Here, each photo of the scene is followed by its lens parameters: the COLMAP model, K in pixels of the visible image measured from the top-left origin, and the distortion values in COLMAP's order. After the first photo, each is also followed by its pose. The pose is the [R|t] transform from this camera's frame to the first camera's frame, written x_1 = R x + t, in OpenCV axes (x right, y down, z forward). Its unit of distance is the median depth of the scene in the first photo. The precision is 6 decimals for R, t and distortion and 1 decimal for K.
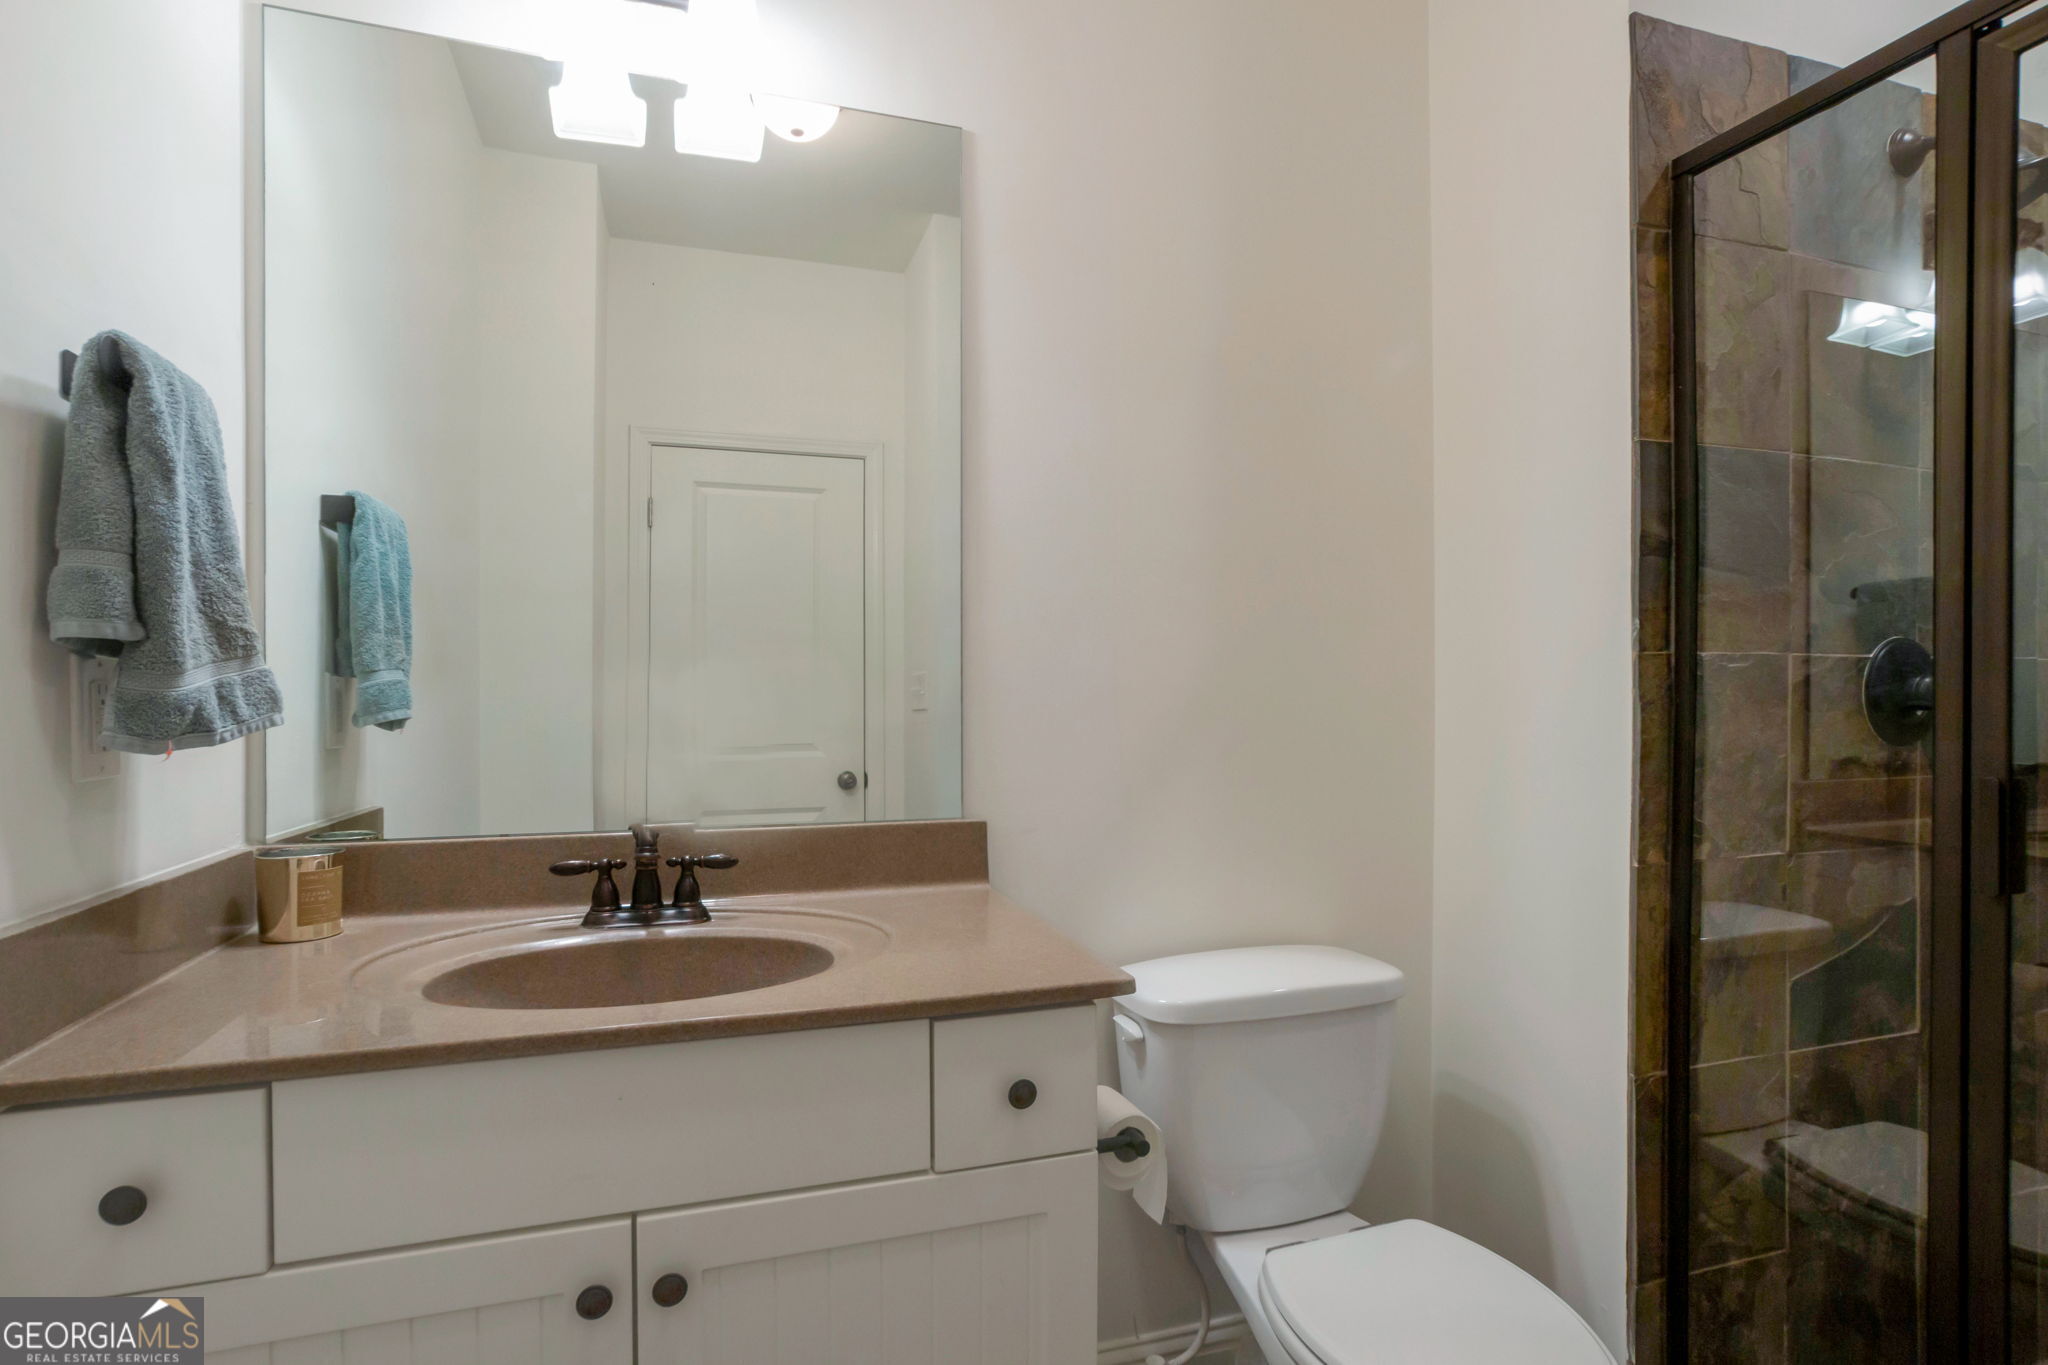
lens RADIAL K [[1048.2, 0, 1013.8], [0, 1048.2, 682.5], [0, 0, 1]] dist [-0.006611, -0.001004]
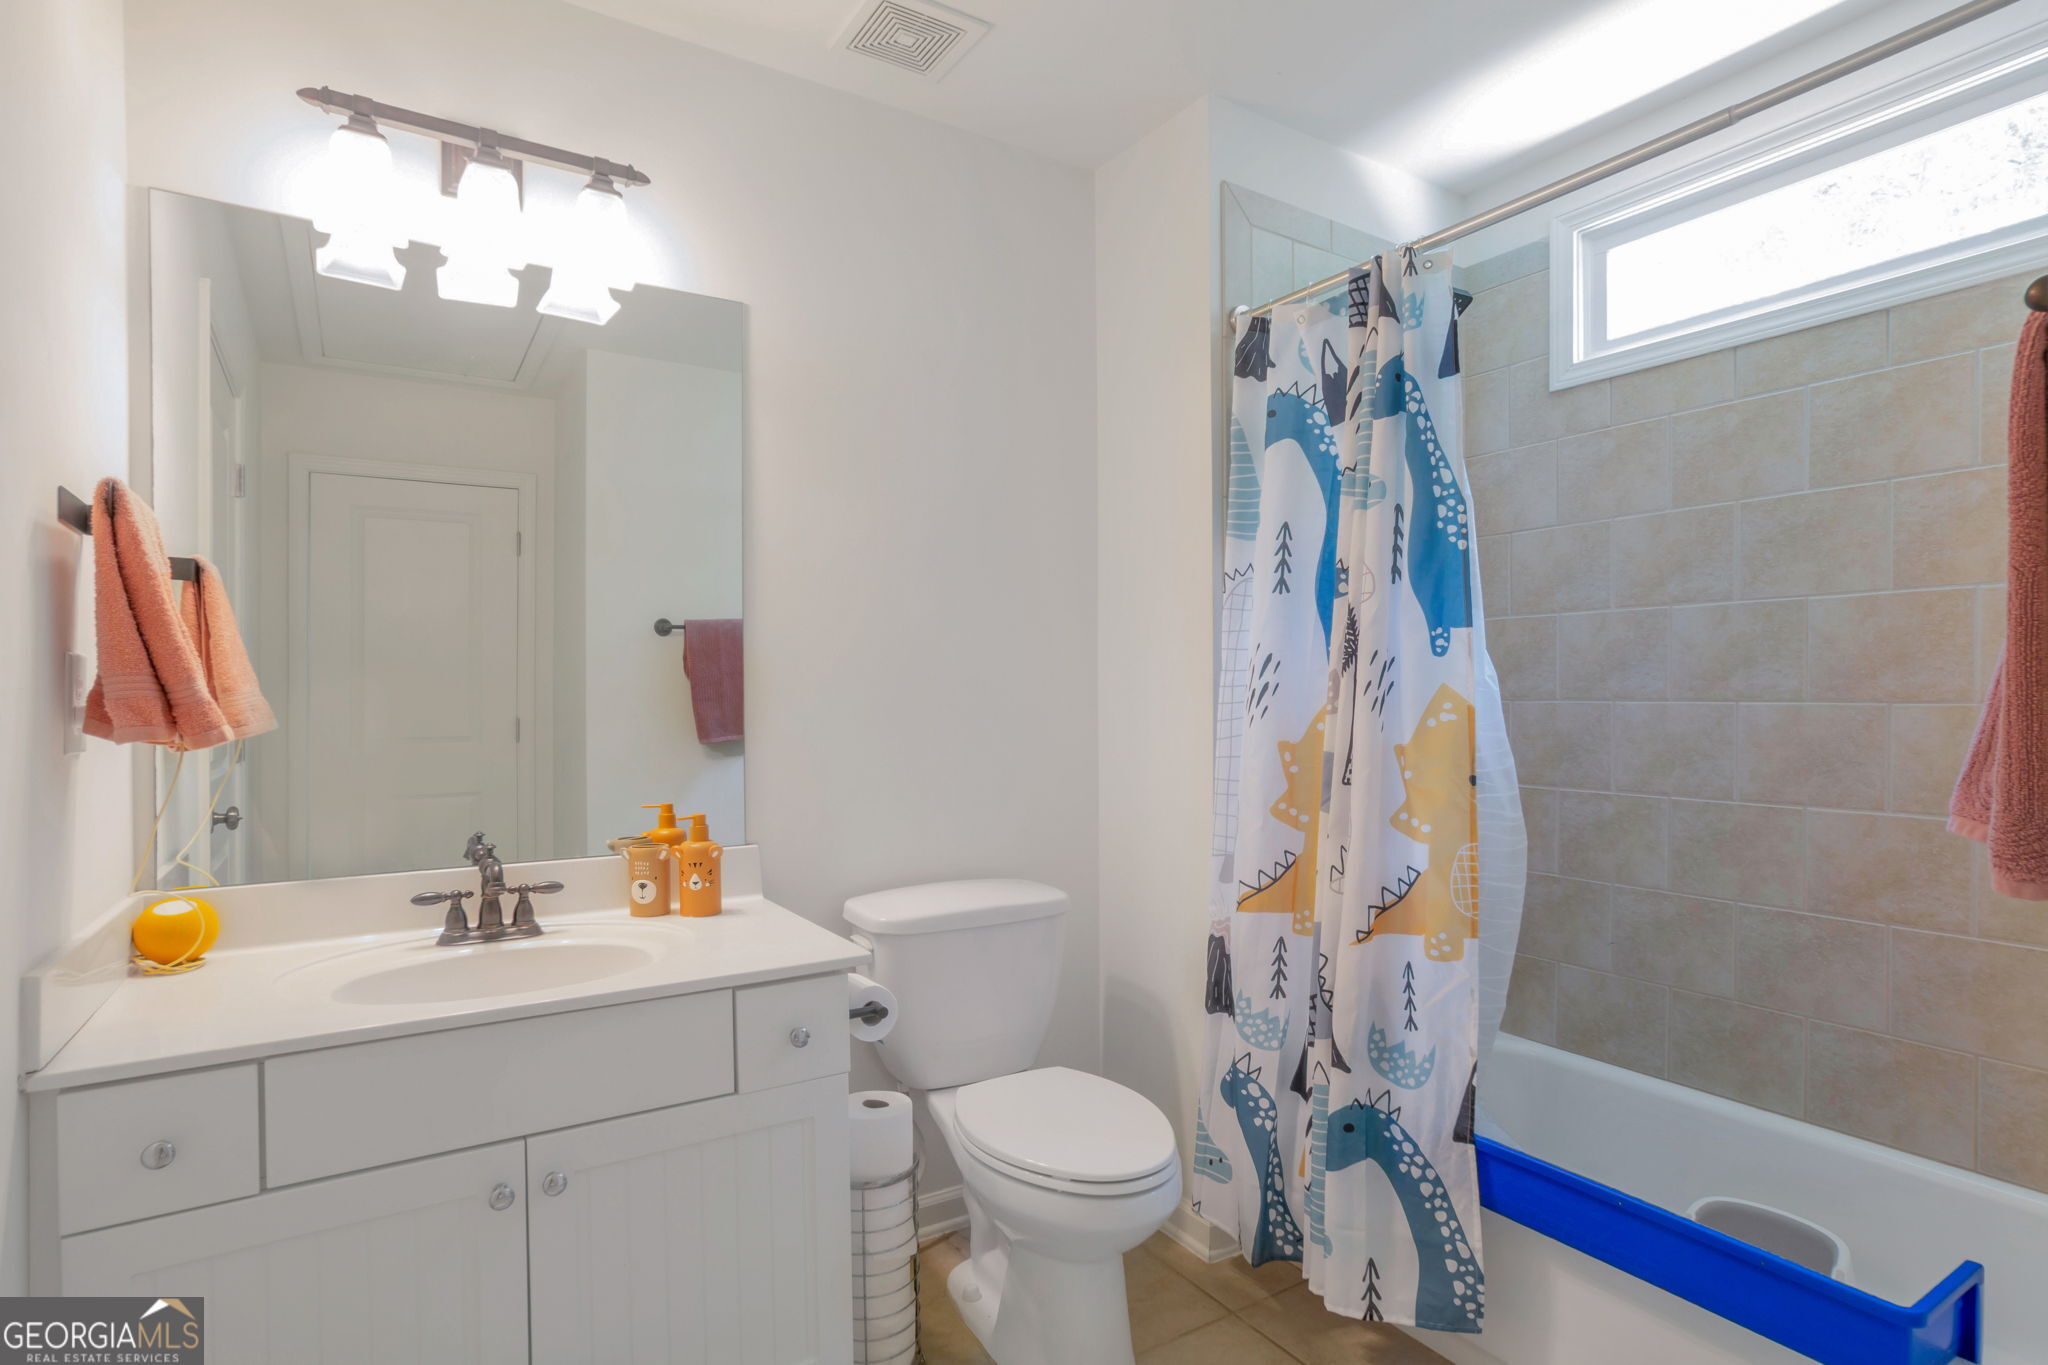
lens RADIAL K [[1048.2, 0, 1028.9], [0, 1048.2, 676.9], [0, 0, 1]] dist [-0.006611, -0.001004]
pose [[0.967956, -0.009401, 0.250945, -0.036778], [0.012842, 0.999845, -0.012076, -0.064571], [-0.250793, 0.014912, 0.967926, -0.397694]]
